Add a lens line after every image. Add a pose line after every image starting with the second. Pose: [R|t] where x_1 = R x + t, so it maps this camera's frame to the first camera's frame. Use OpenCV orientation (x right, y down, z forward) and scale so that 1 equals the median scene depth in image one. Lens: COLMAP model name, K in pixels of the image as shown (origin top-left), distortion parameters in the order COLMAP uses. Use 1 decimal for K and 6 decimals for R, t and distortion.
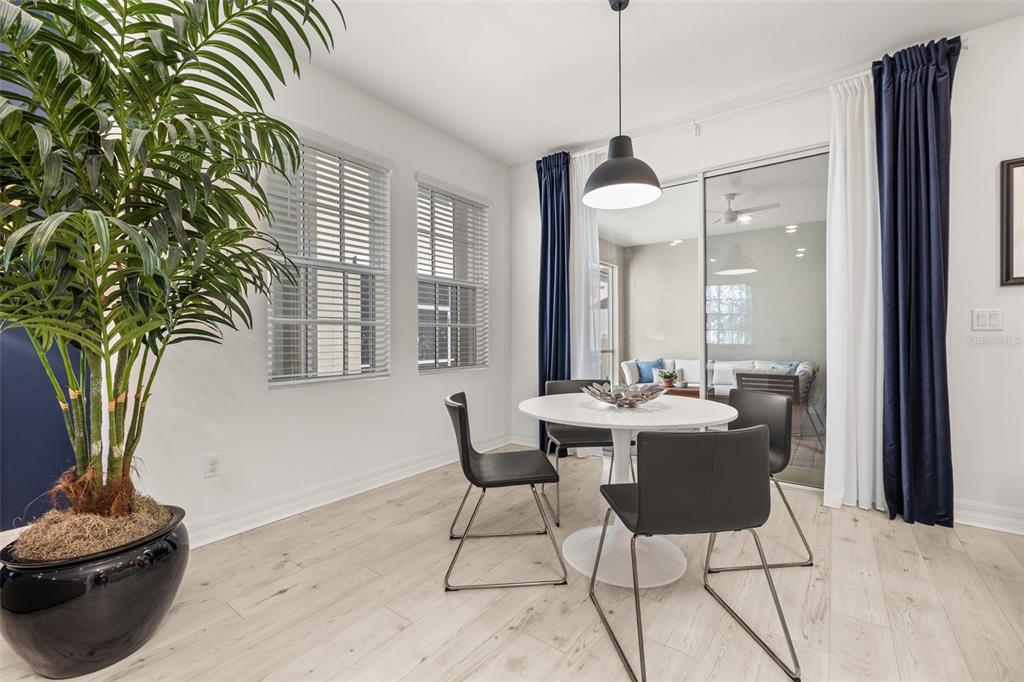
lens RADIAL K [[432.2, 0, 512.0], [0, 432.2, 341.0], [0, 0, 1]] dist [0.002345, 0.000037]
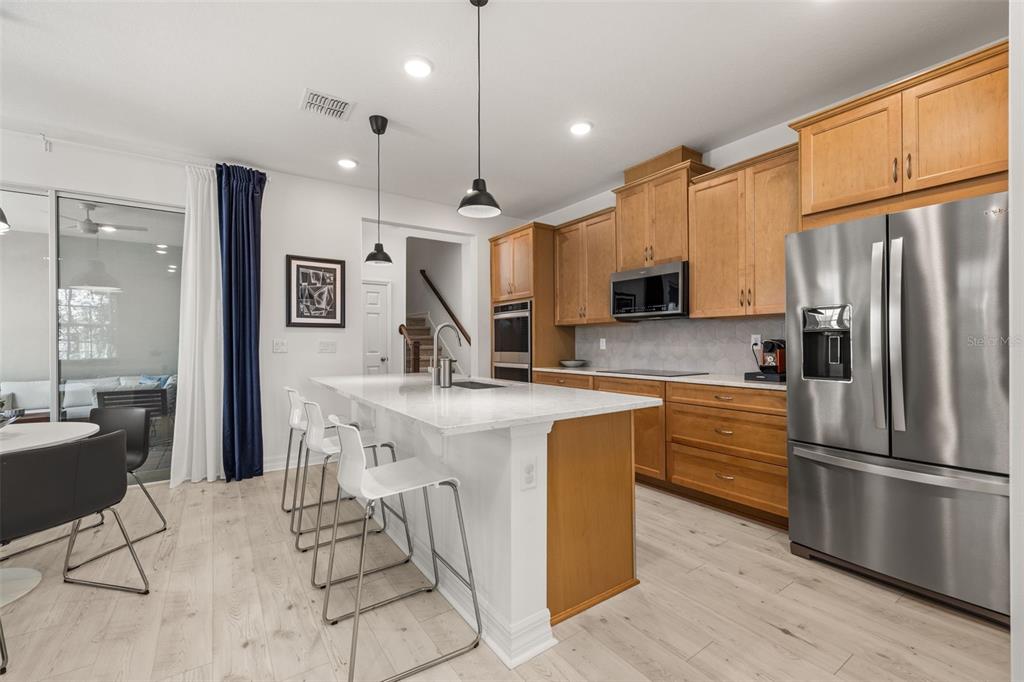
lens RADIAL K [[432.2, 0, 512.0], [0, 432.2, 341.0], [0, 0, 1]] dist [0.002345, 0.000037]
pose [[0.321262, 0.008020, 0.946957, -0.208833], [0.009820, 0.999882, -0.011799, -0.040450], [-0.946940, 0.013089, 0.321145, -0.395051]]
